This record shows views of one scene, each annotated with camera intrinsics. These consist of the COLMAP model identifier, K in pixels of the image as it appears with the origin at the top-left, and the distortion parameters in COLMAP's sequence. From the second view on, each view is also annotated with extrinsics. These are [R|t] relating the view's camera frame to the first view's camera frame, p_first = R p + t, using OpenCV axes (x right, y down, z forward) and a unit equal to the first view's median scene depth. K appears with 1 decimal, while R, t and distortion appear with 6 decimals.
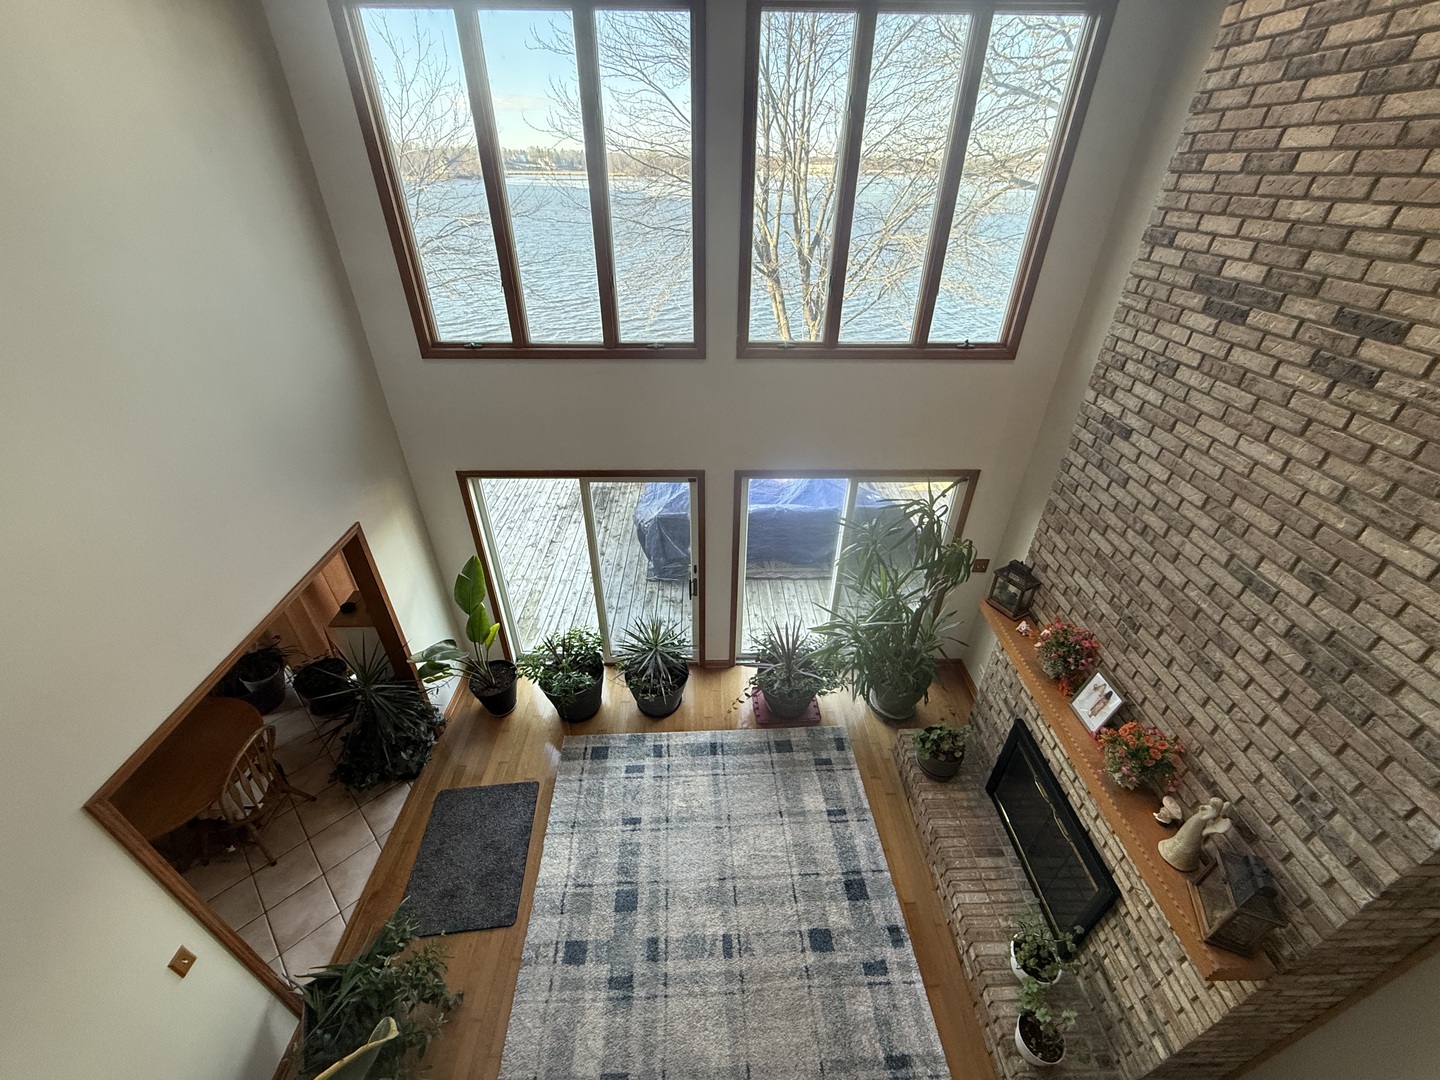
lens RADIAL K [[574.8, 0, 716.6], [0, 574.8, 540.5], [0, 0, 1]] dist [0.002351, -0.000196]
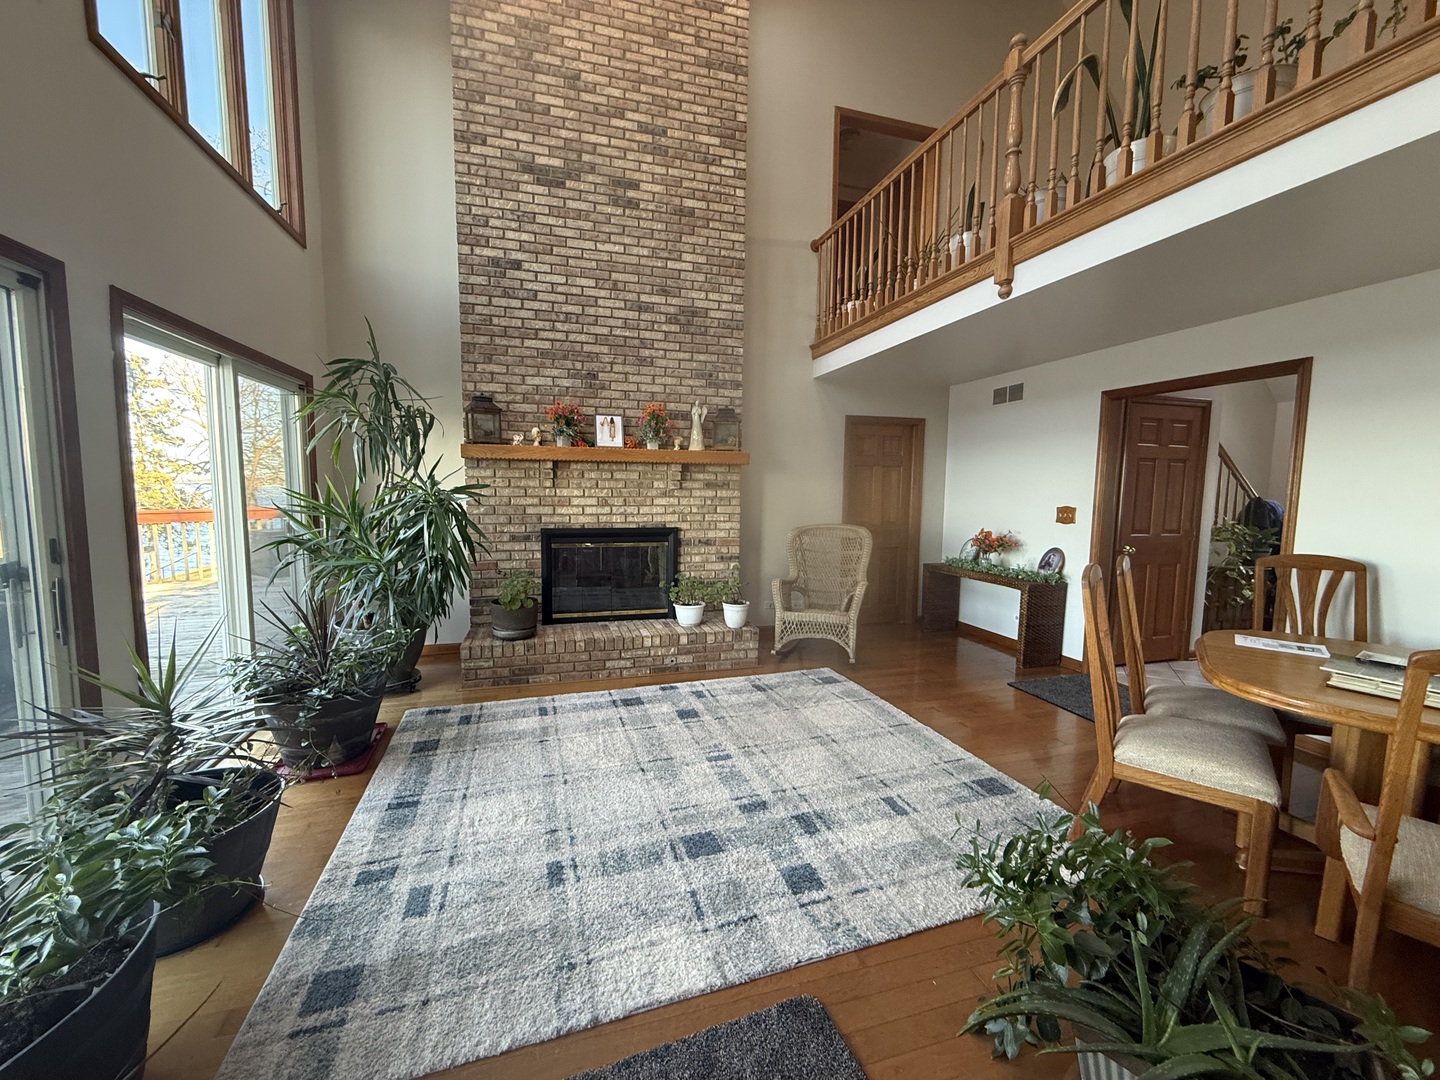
lens RADIAL K [[574.8, 0, 714.7], [0, 574.8, 539.5], [0, 0, 1]] dist [0.002351, -0.000196]
pose [[-0.266979, -0.098110, 0.958695, -0.968265], [0.518052, 0.824231, 0.228617, 0.339178], [-0.812615, 0.557690, -0.169227, 1.279742]]
